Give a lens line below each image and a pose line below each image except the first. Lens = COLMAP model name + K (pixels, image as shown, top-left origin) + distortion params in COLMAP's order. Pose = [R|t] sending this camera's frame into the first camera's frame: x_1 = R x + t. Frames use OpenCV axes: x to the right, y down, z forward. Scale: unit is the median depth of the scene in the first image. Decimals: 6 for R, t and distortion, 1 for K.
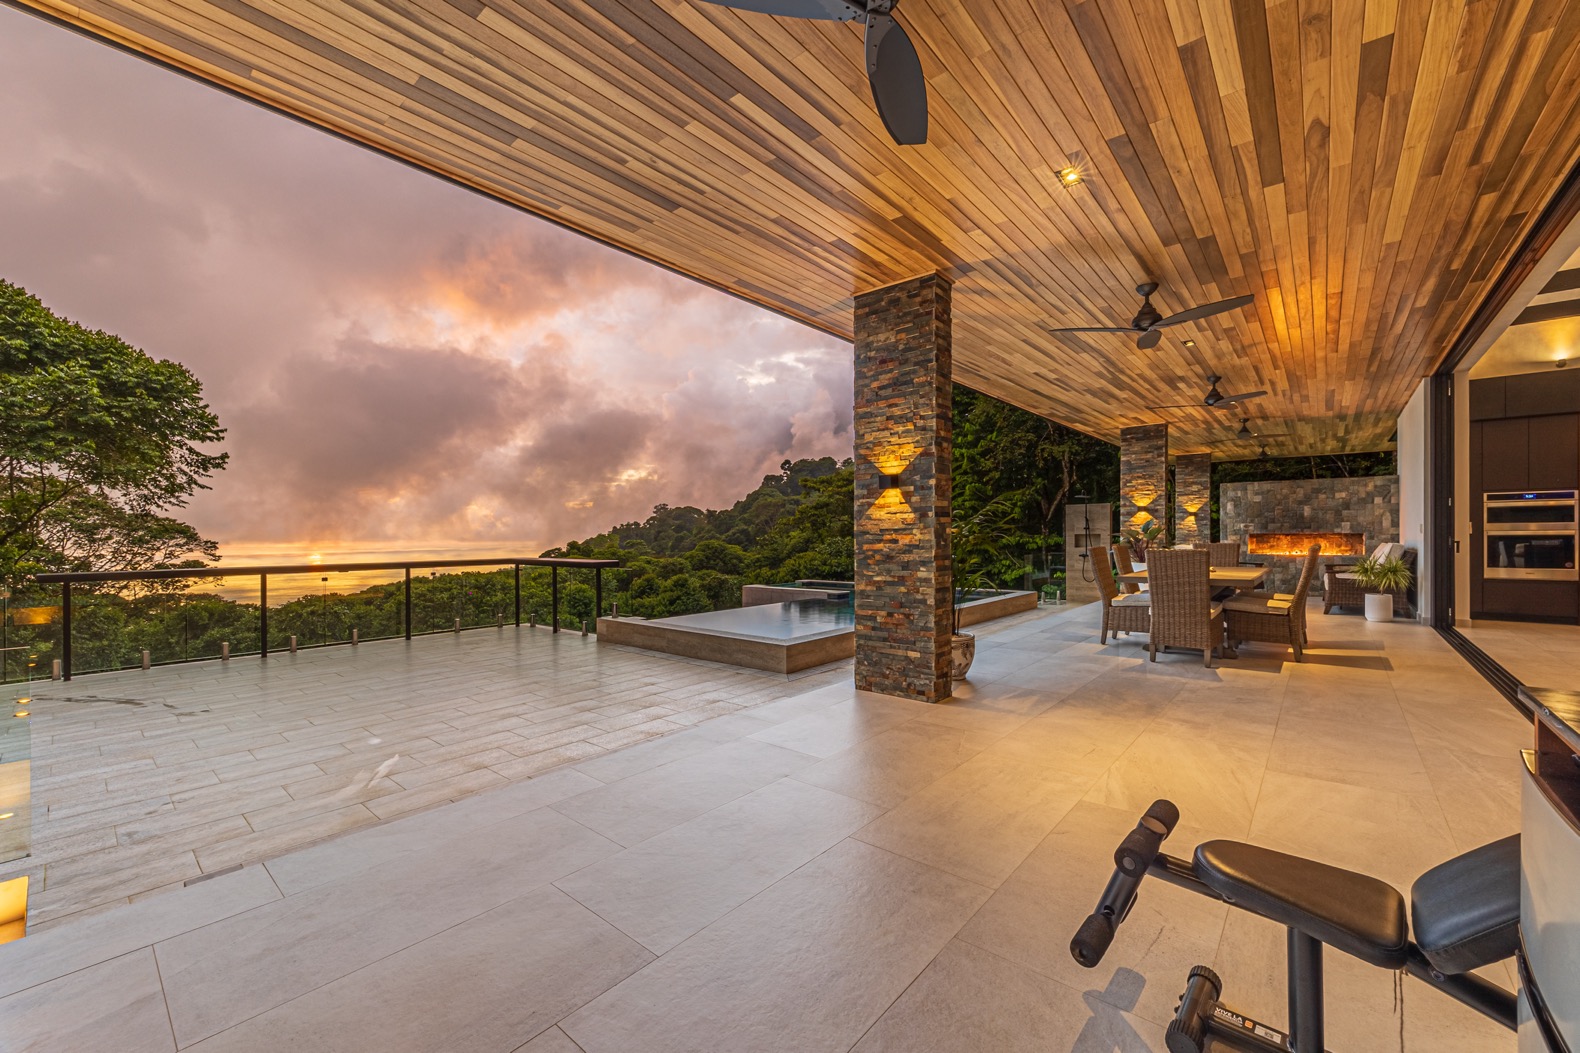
lens RADIAL K [[624.7, 0, 824.4], [0, 624.7, 534.1], [0, 0, 1]] dist [-0.005560, 0.000336]
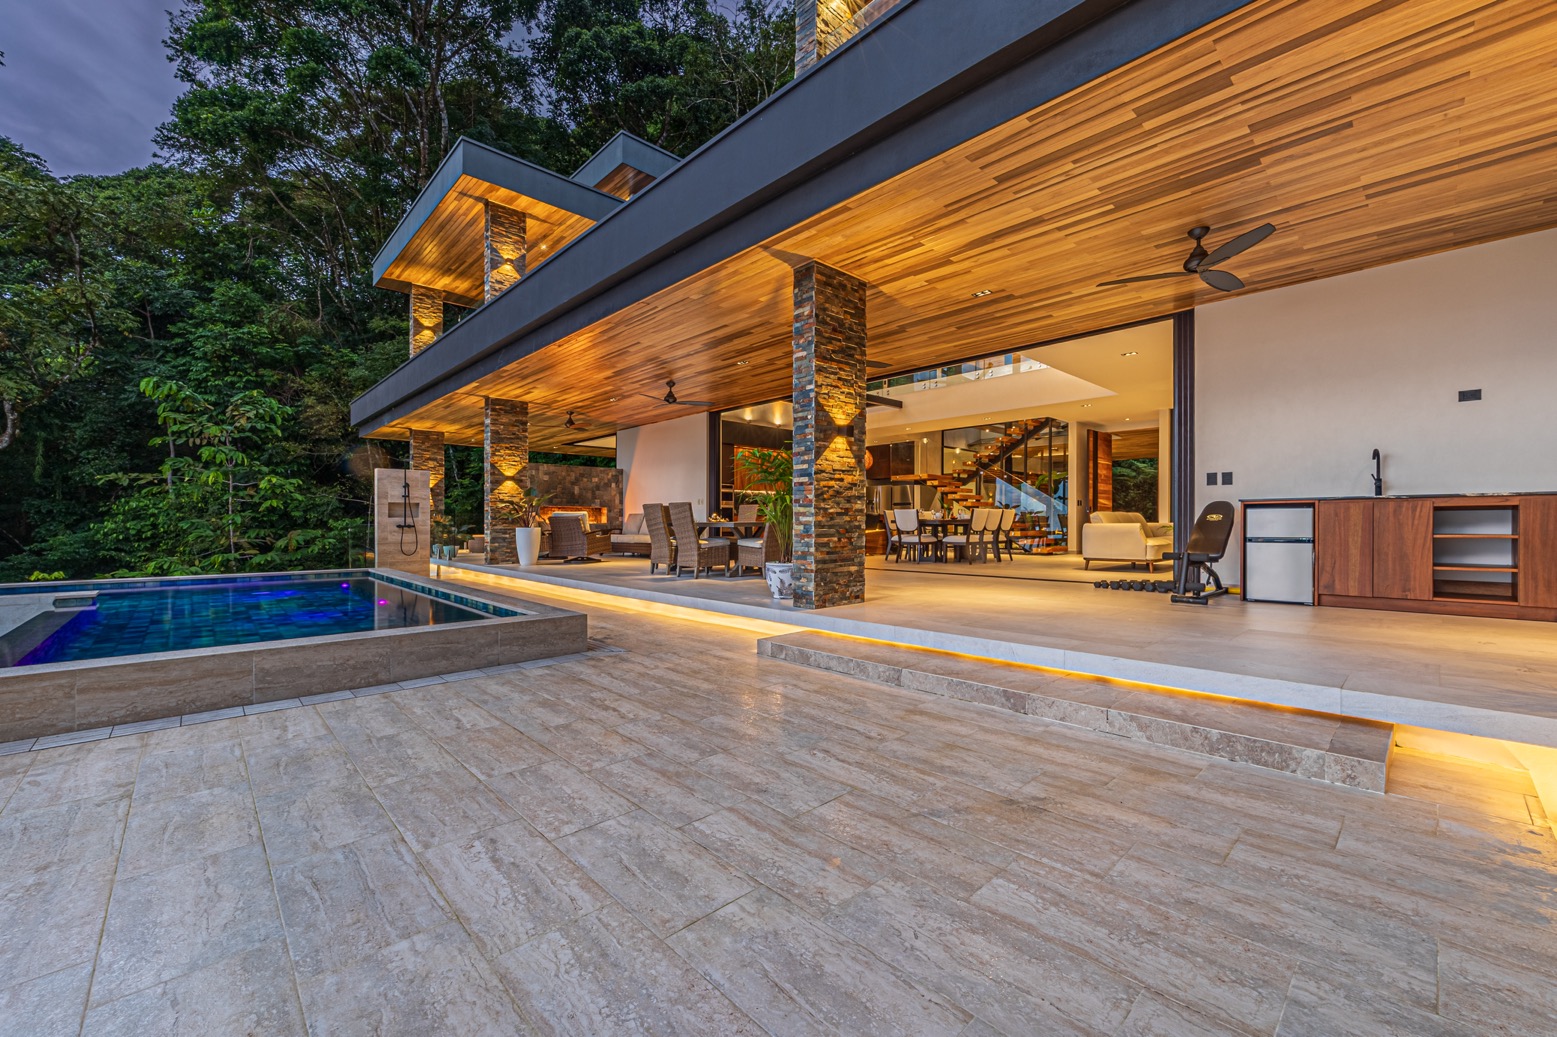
lens RADIAL K [[615.6, 0, 785.8], [0, 615.6, 526.3], [0, 0, 1]] dist [-0.005560, 0.000336]
pose [[0.129966, 0.003431, 0.991513, -0.461021], [0.000352, 0.999994, -0.003506, 0.044745], [-0.991518, 0.000805, 0.129964, 0.395847]]
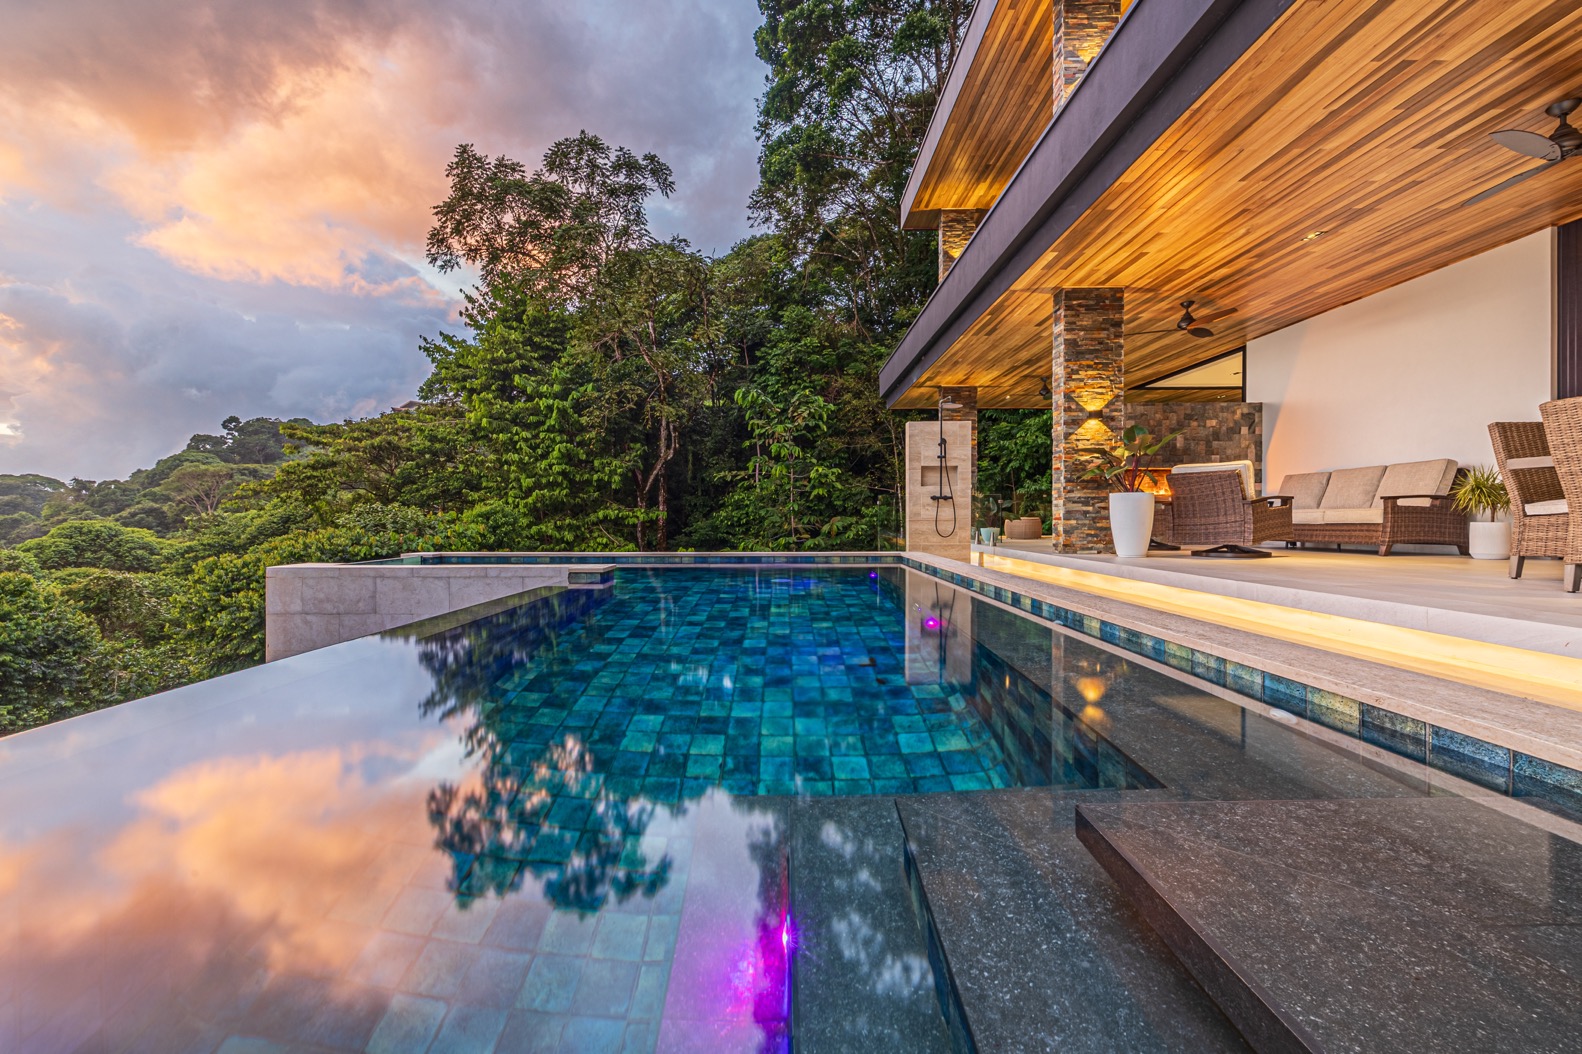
lens RADIAL K [[625.5, 0, 776.7], [0, 625.5, 523.7], [0, 0, 1]] dist [-0.005560, 0.000336]
pose [[0.788460, 0.000722, 0.615085, -0.153346], [-0.003241, 0.999990, 0.002981, 0.072011], [-0.615077, -0.004344, 0.788455, 0.682730]]
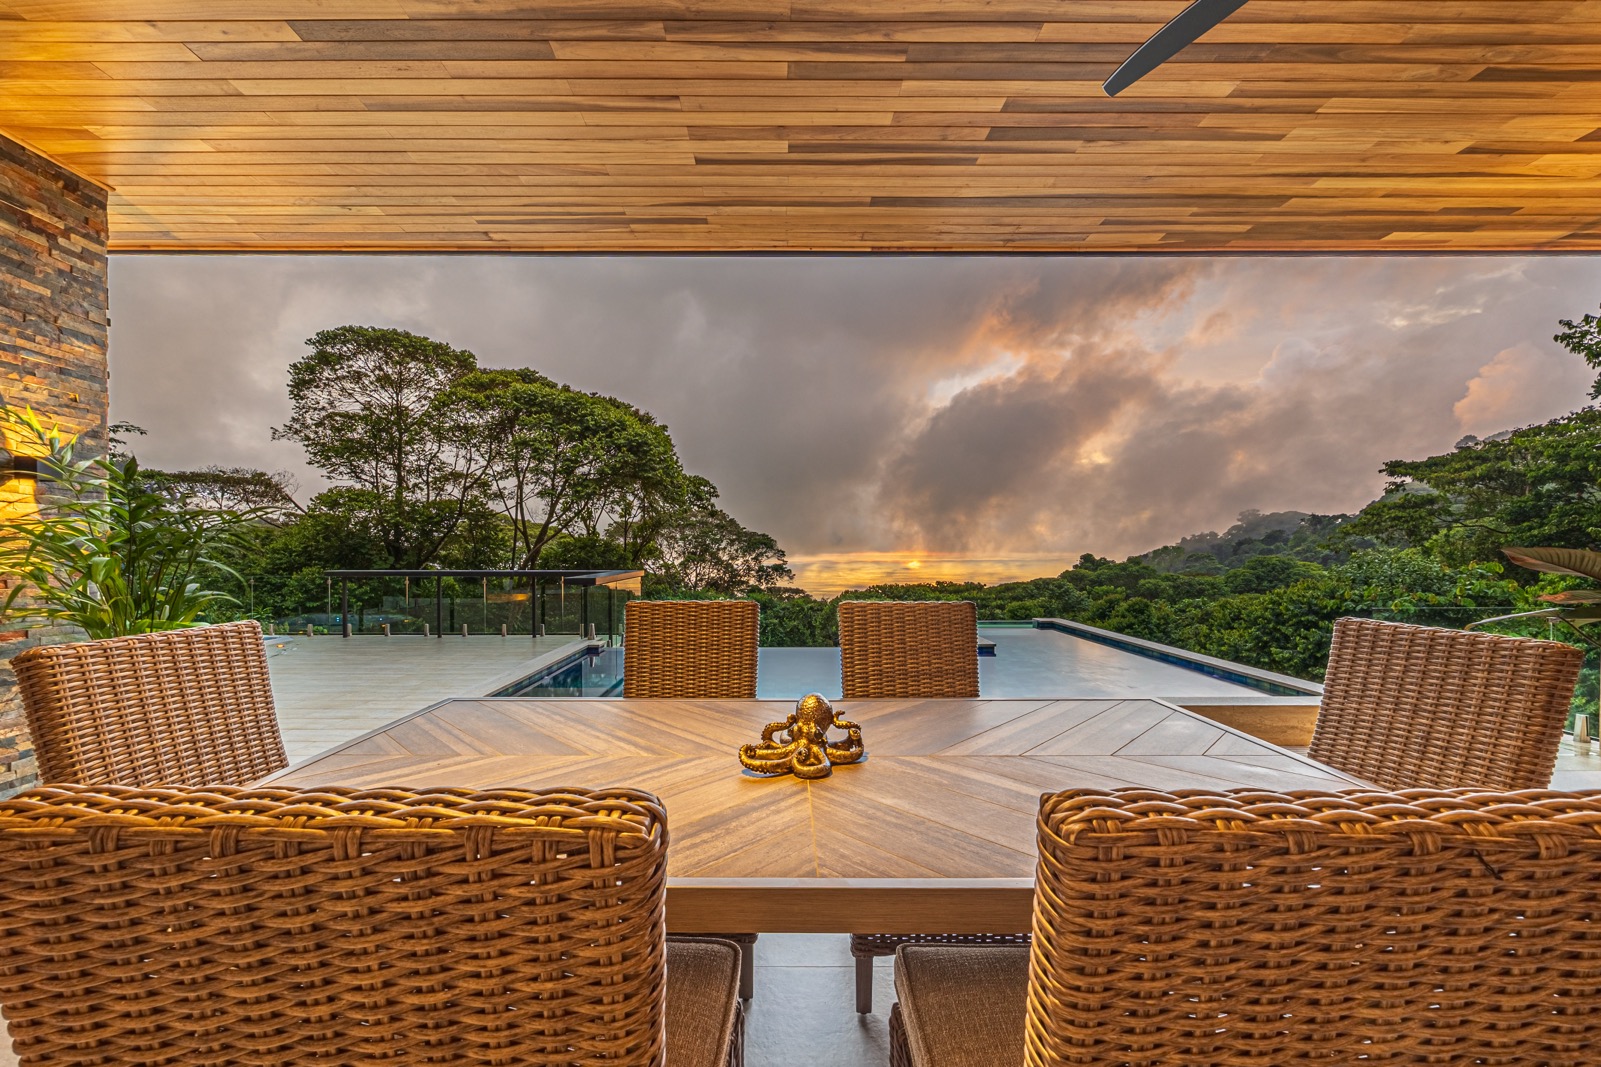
lens RADIAL K [[633.0, 0, 793.0], [0, 633.0, 546.3], [0, 0, 1]] dist [-0.005560, 0.000336]
pose [[0.622453, 0.006147, -0.782633, 0.456569], [-0.005239, 0.999979, 0.003687, -0.007531], [0.782640, 0.001805, 0.622472, 0.520813]]
